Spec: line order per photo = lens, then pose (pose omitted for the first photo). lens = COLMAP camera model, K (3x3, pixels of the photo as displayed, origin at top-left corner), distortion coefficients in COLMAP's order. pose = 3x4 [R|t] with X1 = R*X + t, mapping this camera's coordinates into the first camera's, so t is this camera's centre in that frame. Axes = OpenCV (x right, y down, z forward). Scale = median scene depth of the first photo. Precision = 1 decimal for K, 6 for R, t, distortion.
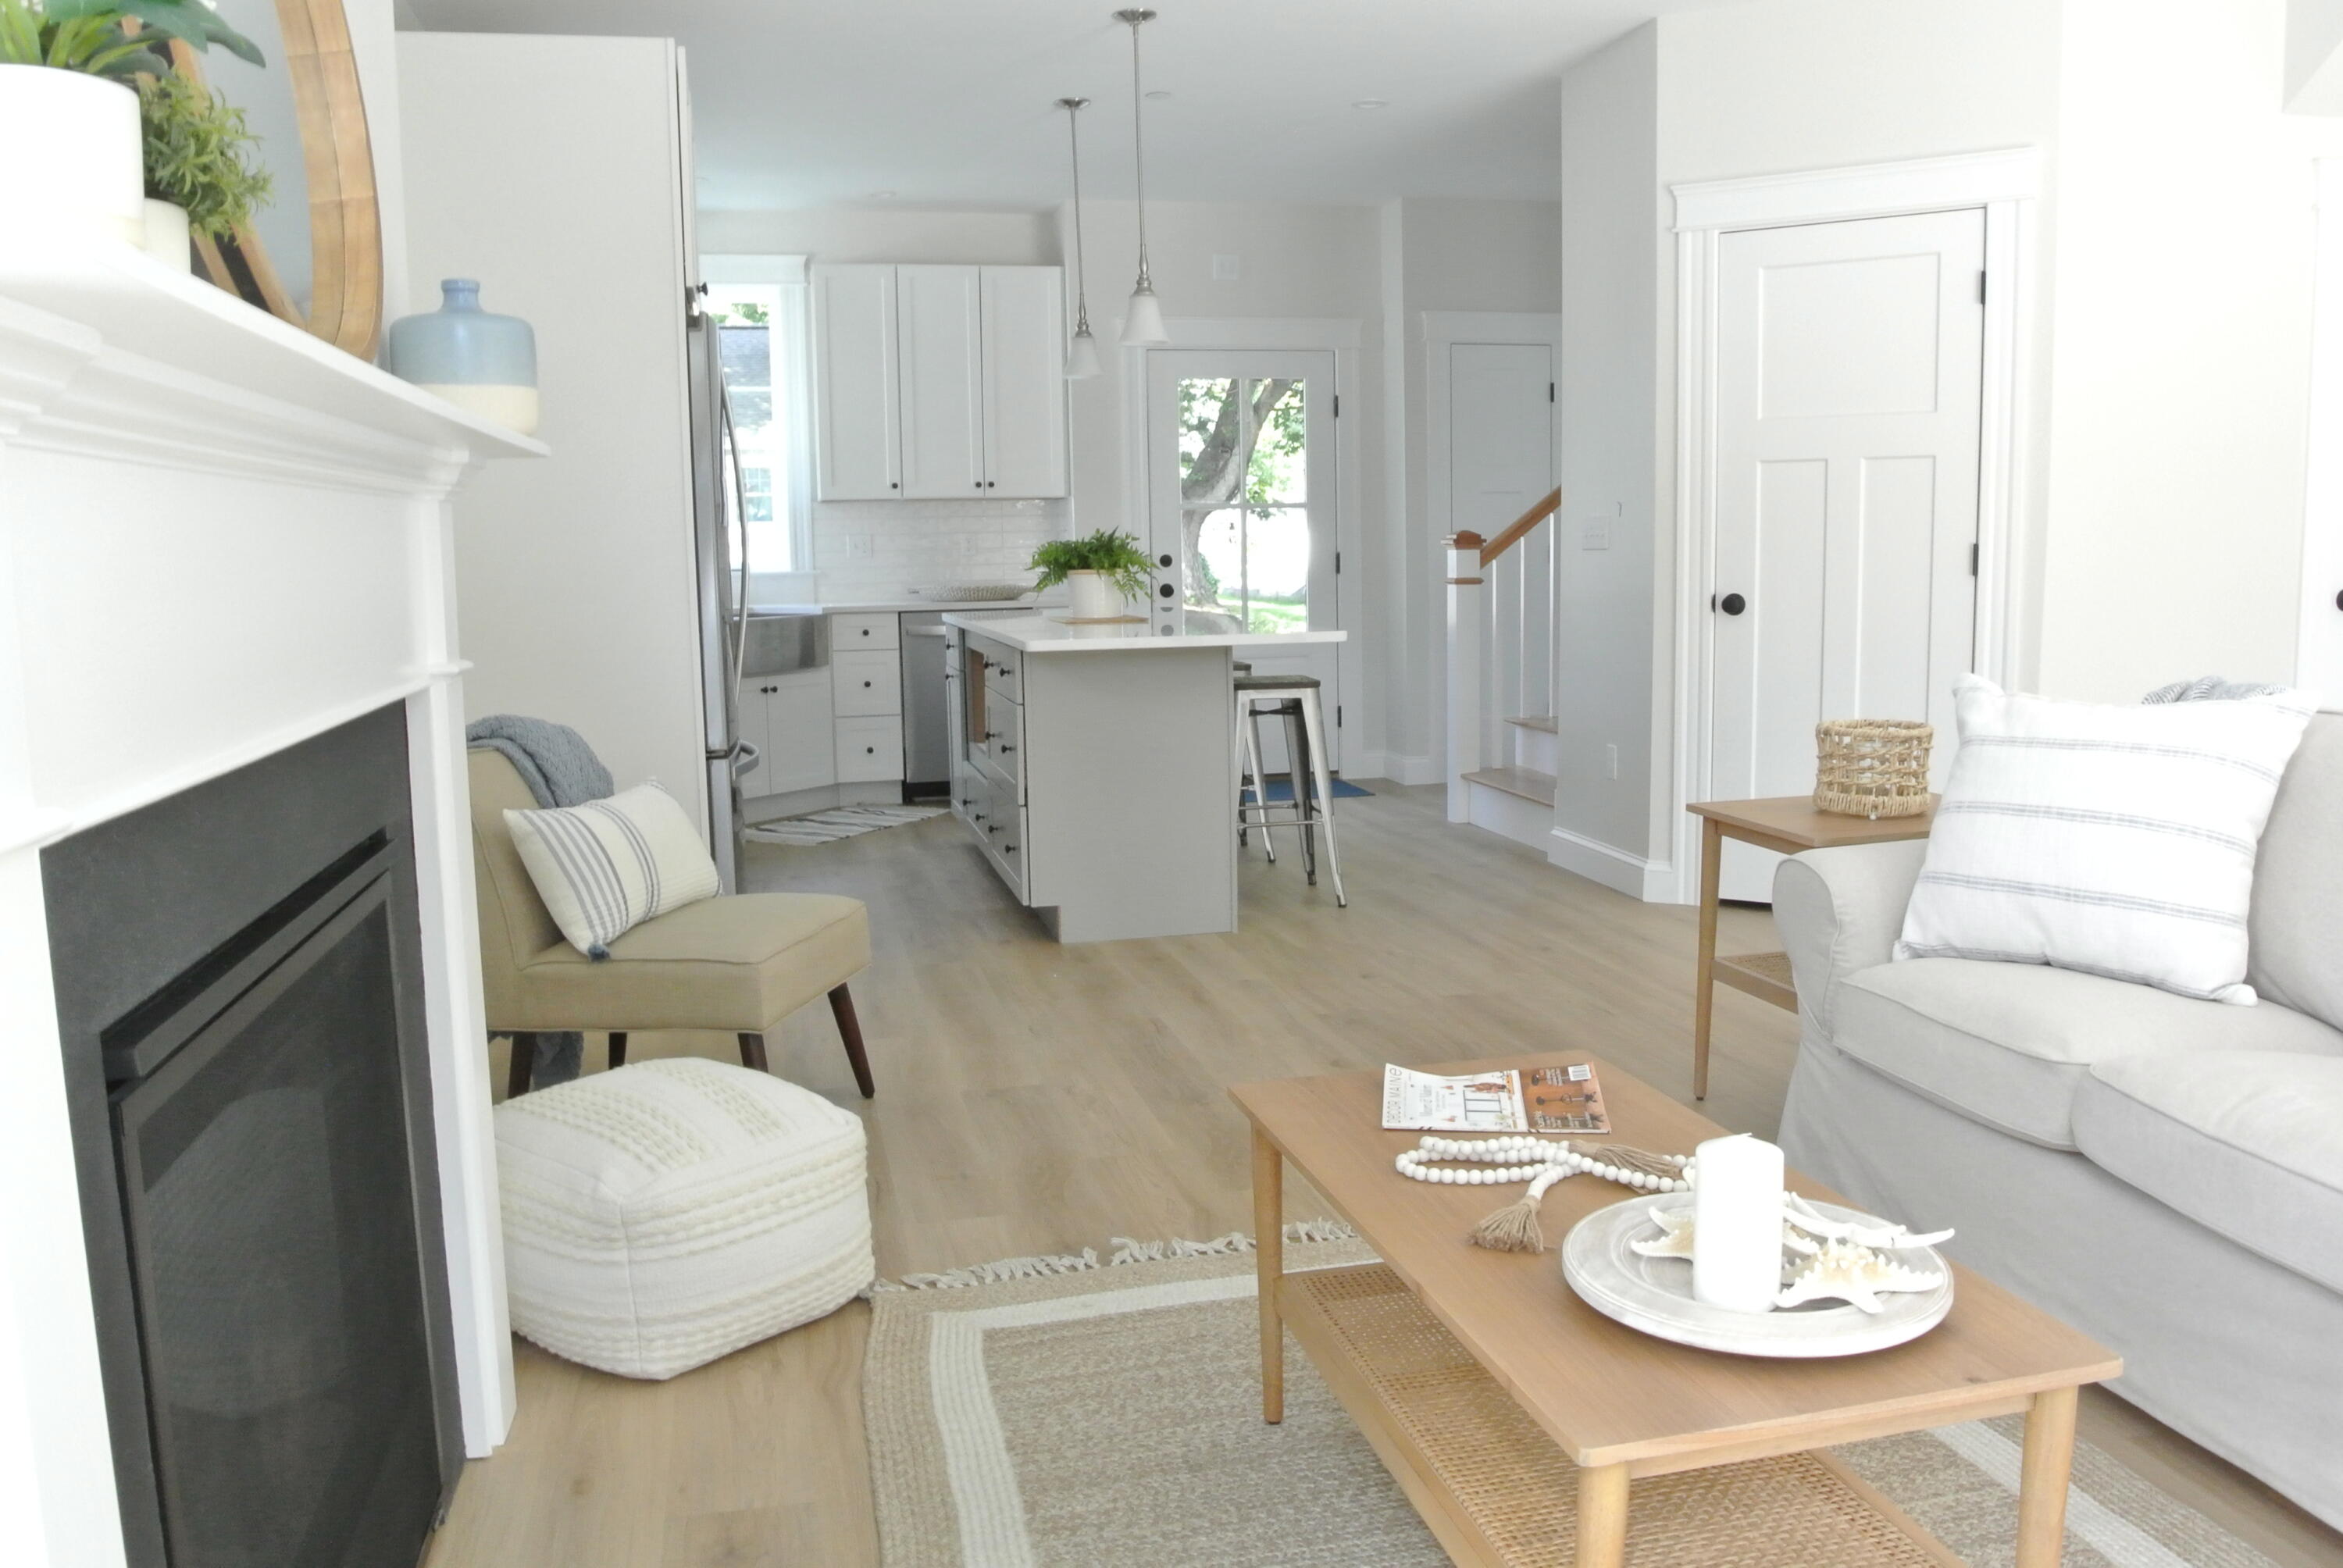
lens RADIAL K [[1820.0, 0, 1171.5], [0, 1820.0, 784.0], [0, 0, 1]] dist [-0.091704, 0.041147]
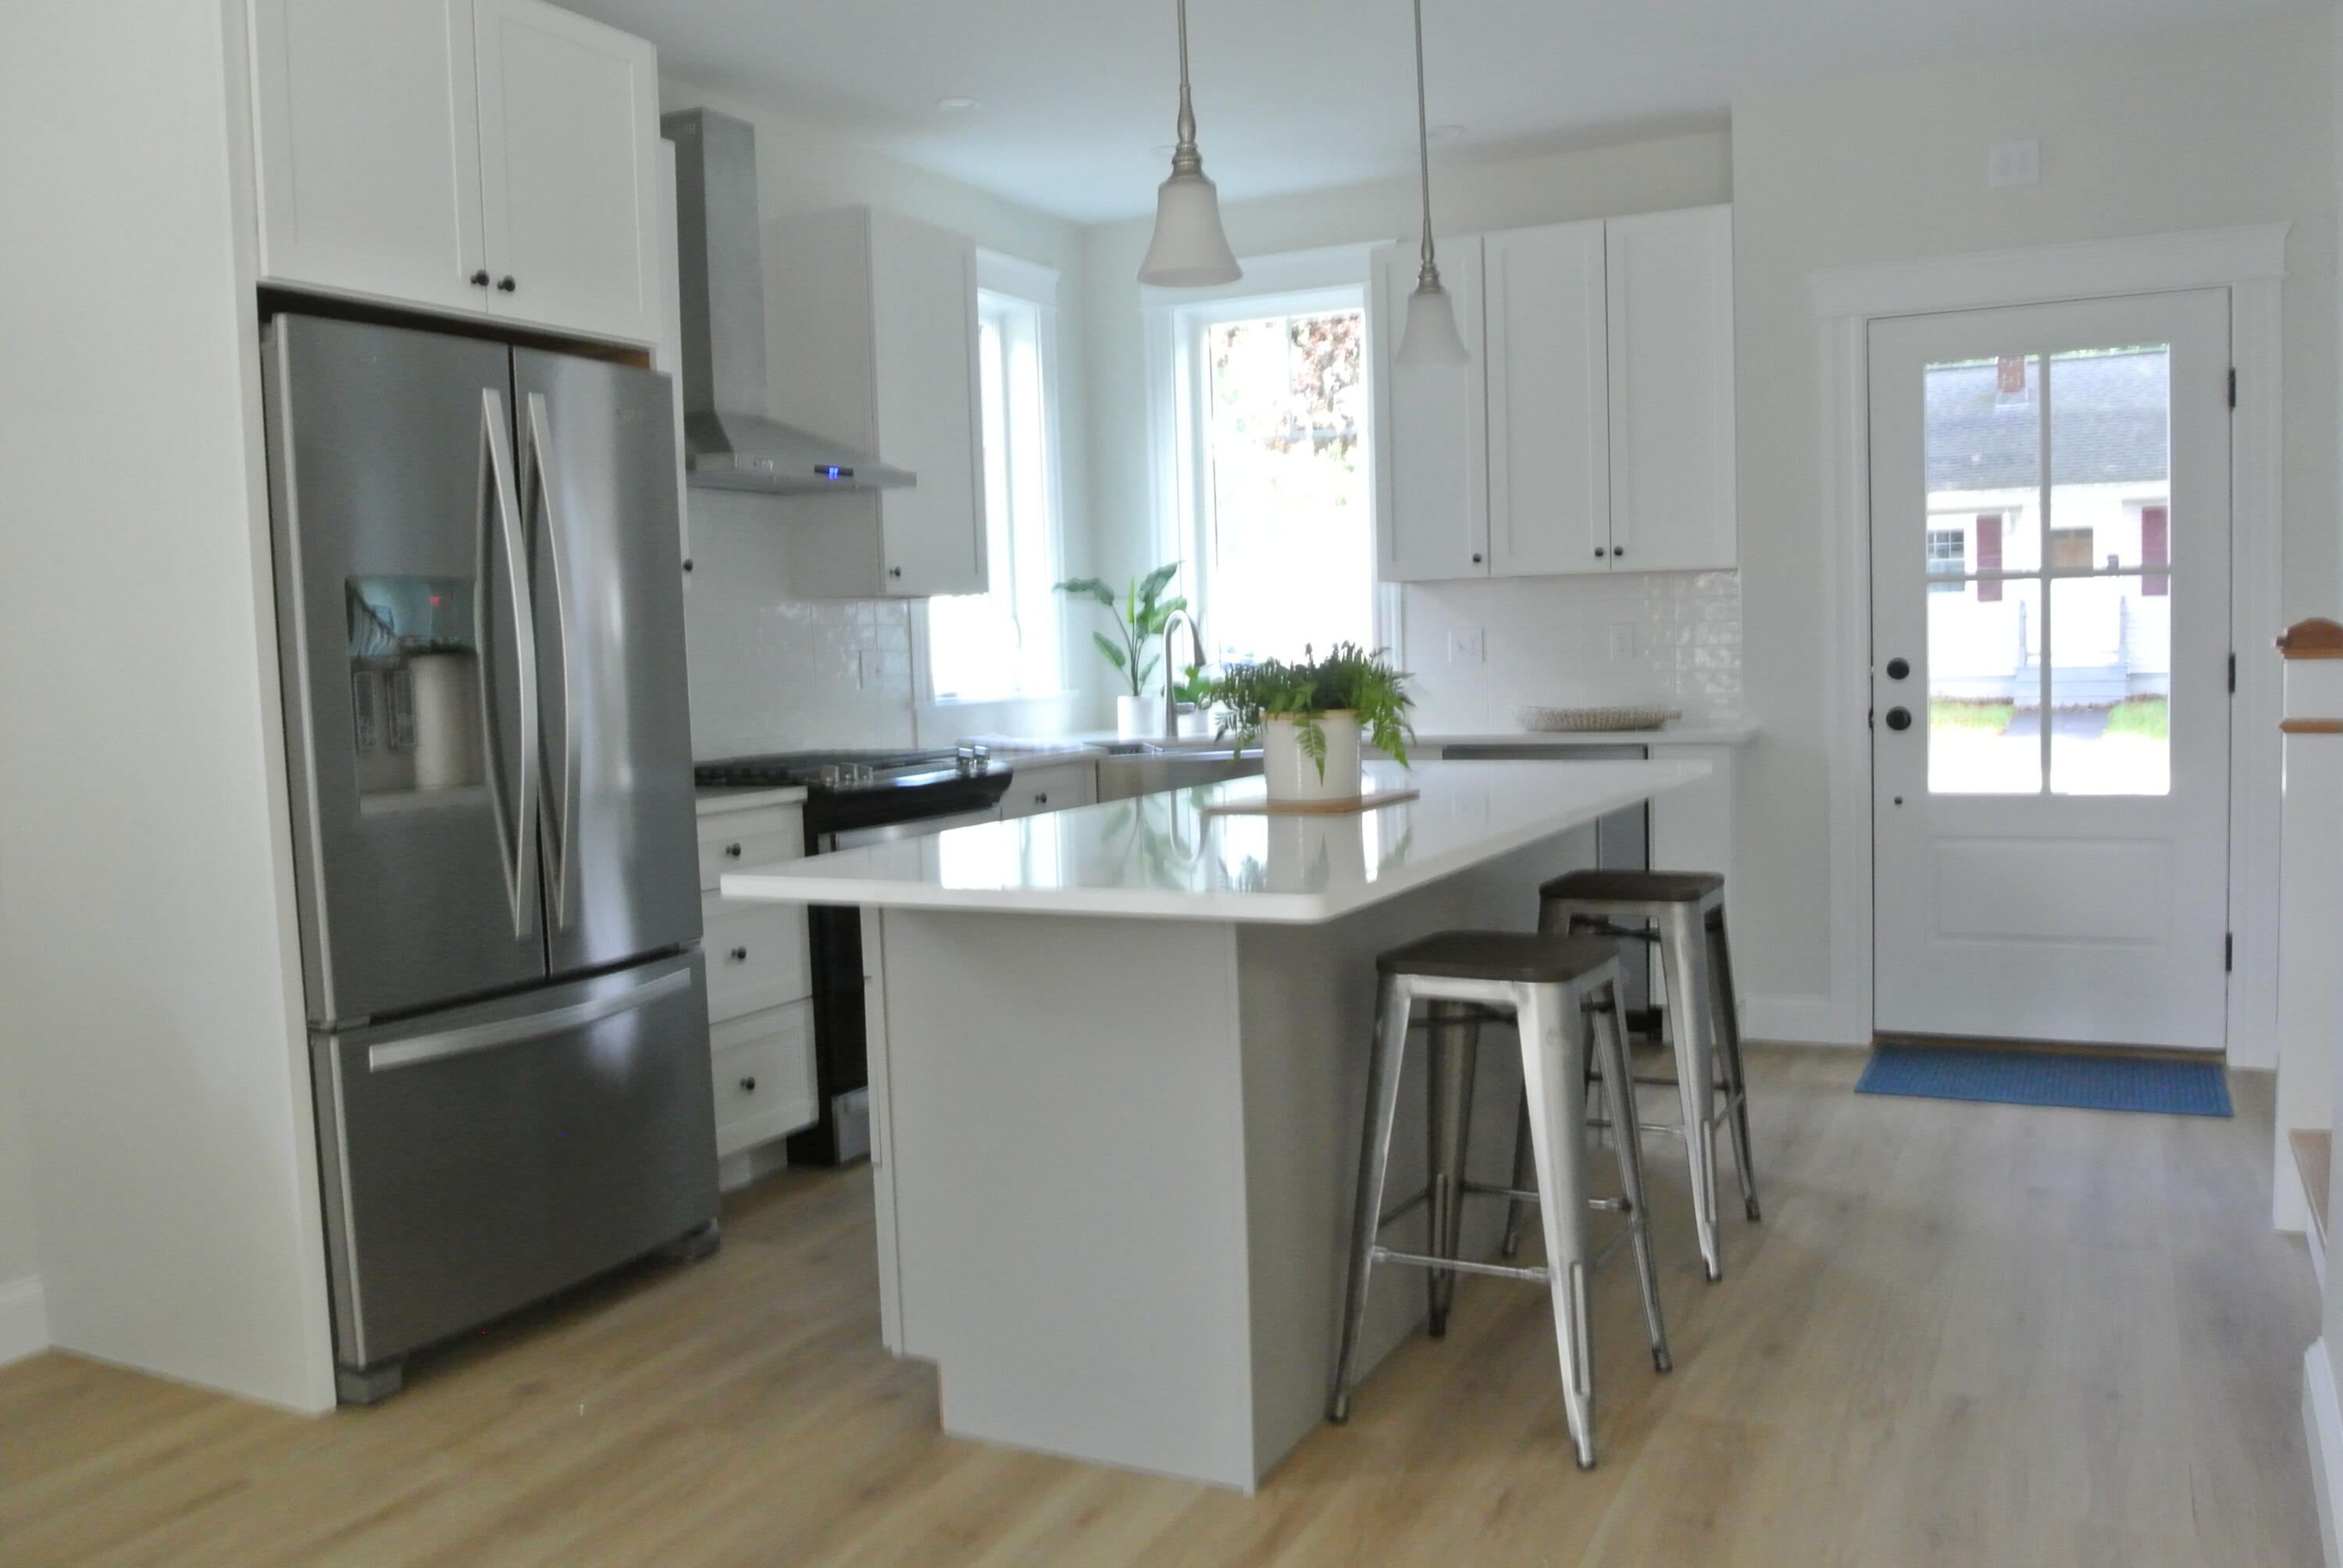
lens RADIAL K [[1820.0, 0, 1171.5], [0, 1820.0, 784.0], [0, 0, 1]] dist [-0.091704, 0.041147]
pose [[0.747696, 0.041507, -0.662743, 0.562456], [-0.065536, 0.997785, -0.011447, -0.170647], [0.660799, 0.051993, 0.748760, 1.098590]]
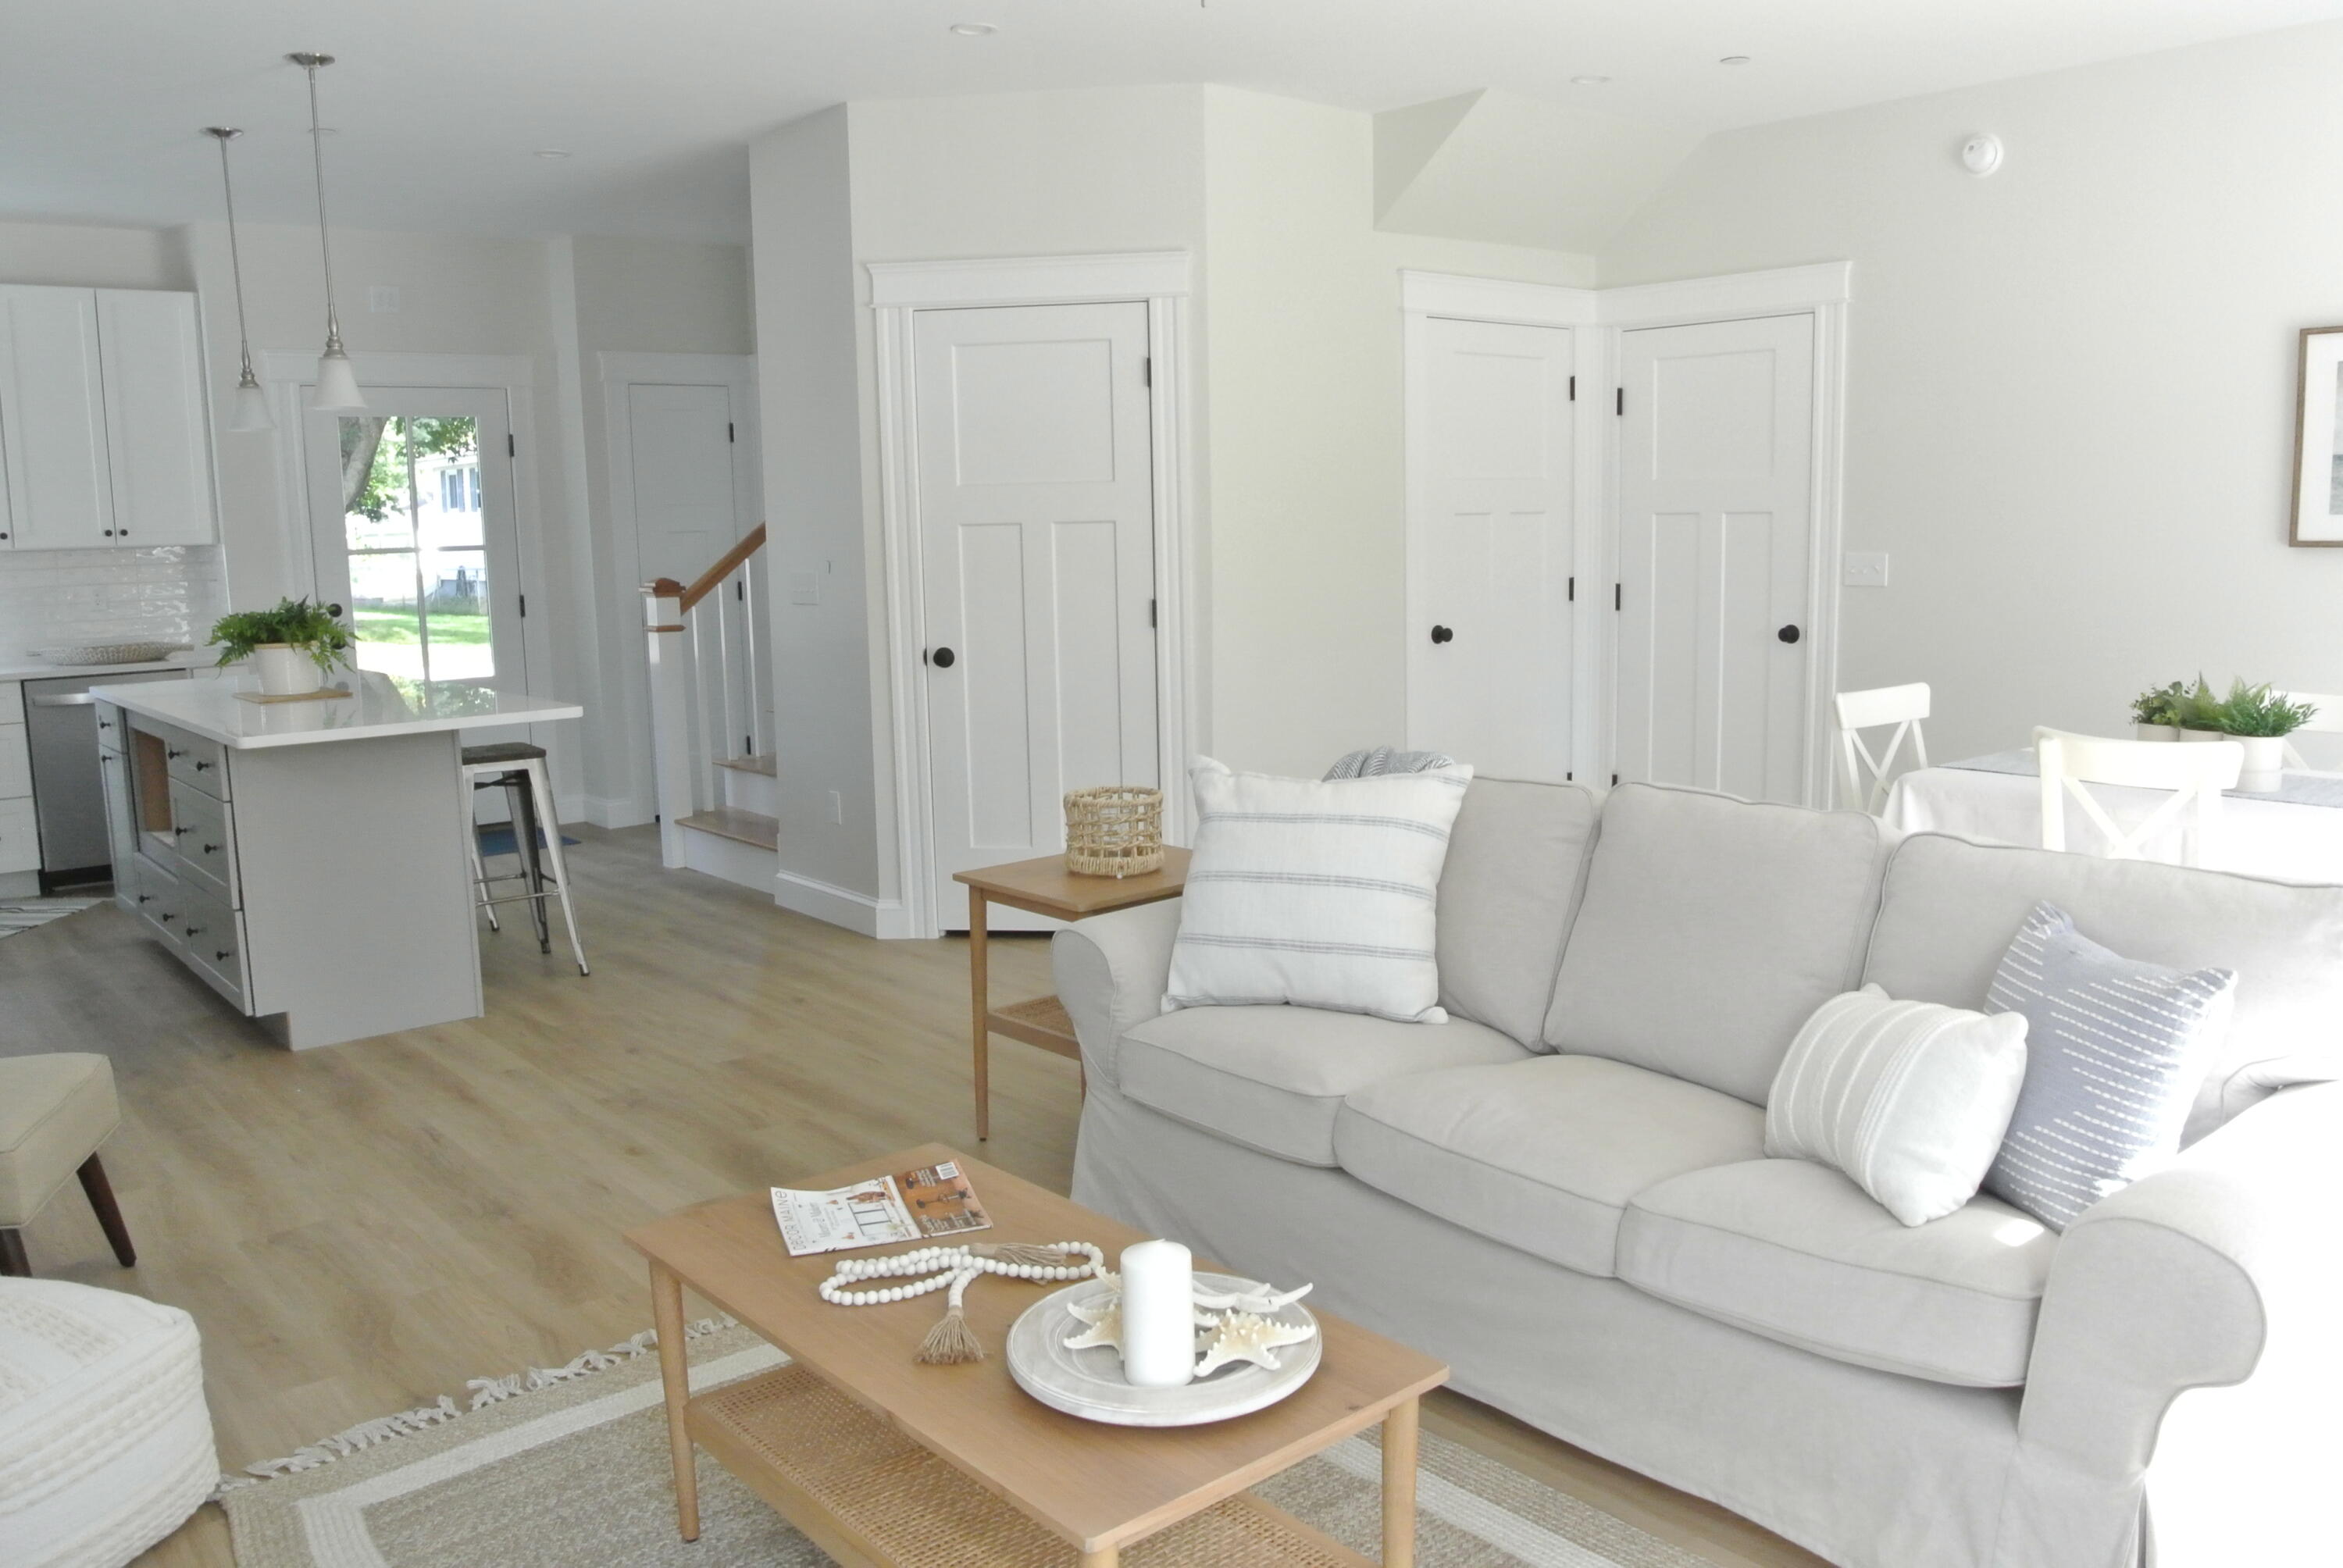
lens RADIAL K [[1820.0, 0, 1171.5], [0, 1820.0, 784.0], [0, 0, 1]] dist [-0.091704, 0.041147]
pose [[0.890682, -0.068689, 0.449409, -0.103801], [0.064918, 0.997606, 0.023815, -0.072884], [-0.449969, 0.007963, 0.893009, -0.046527]]
